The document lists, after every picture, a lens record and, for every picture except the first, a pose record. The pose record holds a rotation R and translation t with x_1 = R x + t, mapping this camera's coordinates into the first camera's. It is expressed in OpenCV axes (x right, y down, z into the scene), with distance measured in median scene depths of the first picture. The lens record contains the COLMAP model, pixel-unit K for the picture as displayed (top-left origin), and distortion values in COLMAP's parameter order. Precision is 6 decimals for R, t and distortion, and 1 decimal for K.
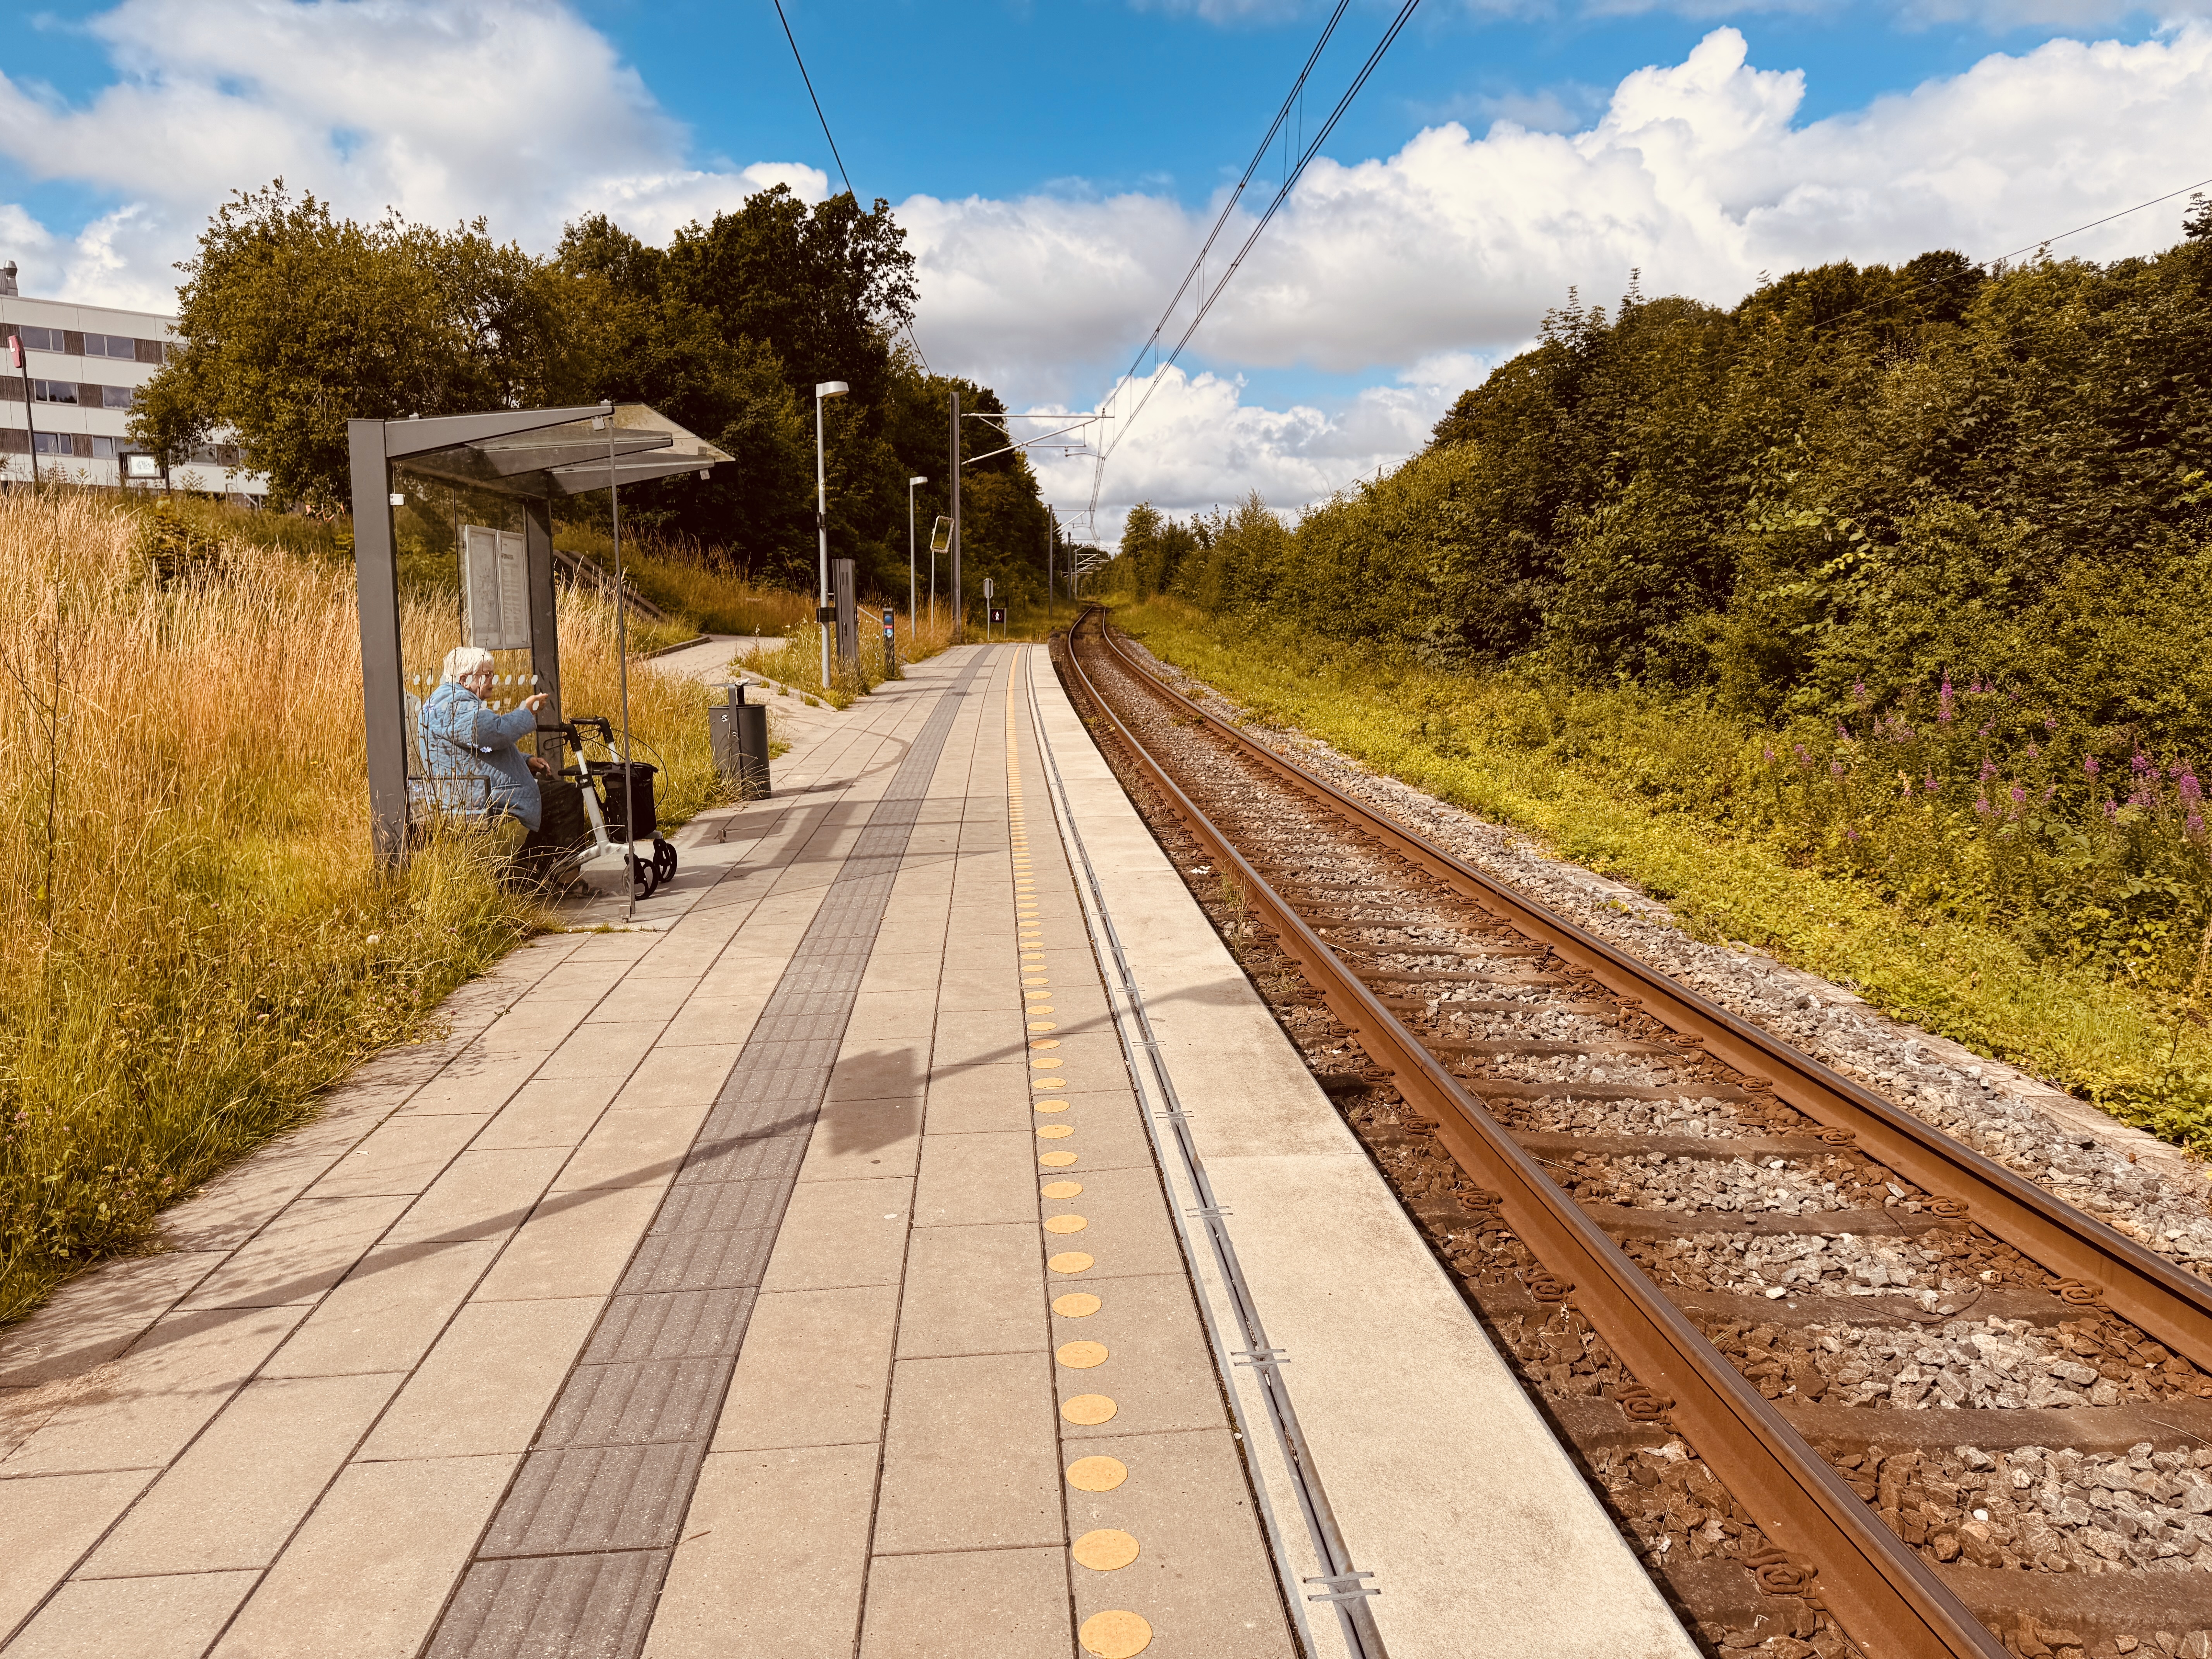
lens RADIAL K [[1529.0, 0, 1073.5], [0, 1529.0, 823.2], [0, 0, 1]] dist [0.081730, -0.110897]
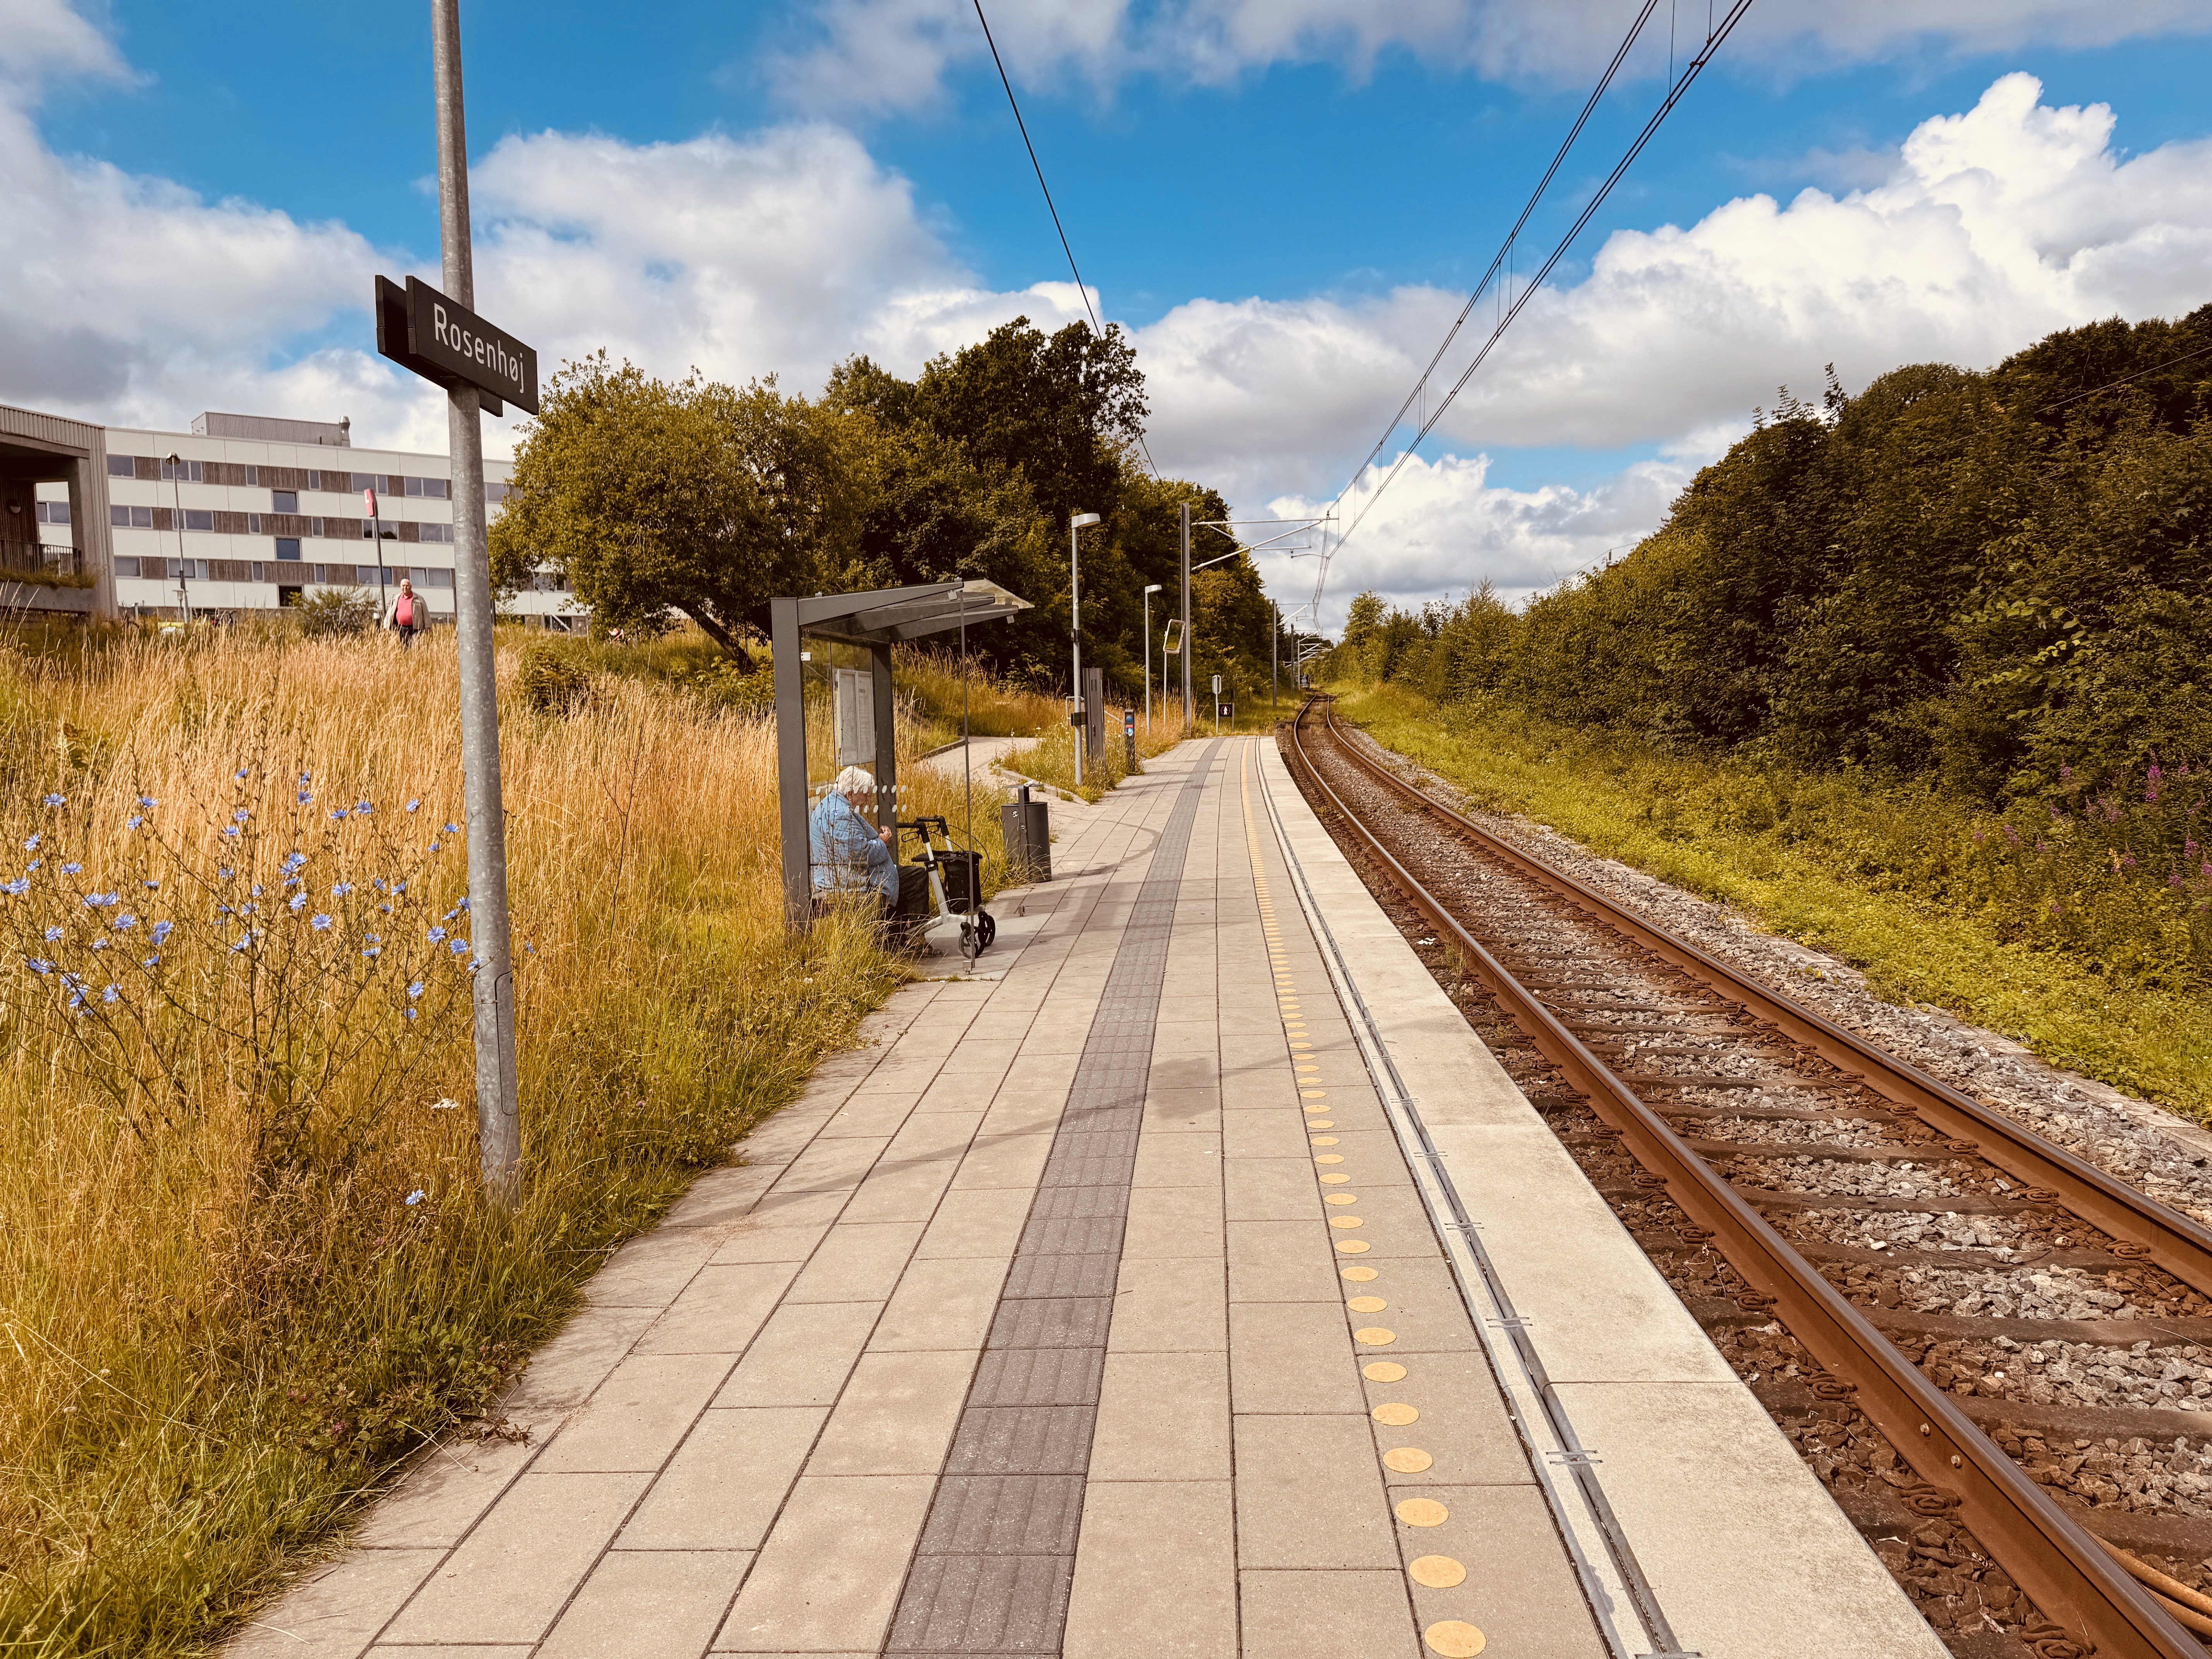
lens RADIAL K [[1528.4, 0, 1055.0], [0, 1528.4, 854.2], [0, 0, 1]] dist [0.074386, -0.097172]
pose [[0.987768, -0.009411, -0.155647, -0.008504], [0.003498, 0.999263, -0.038218, 0.006354], [0.155892, 0.037206, 0.987073, -0.128290]]
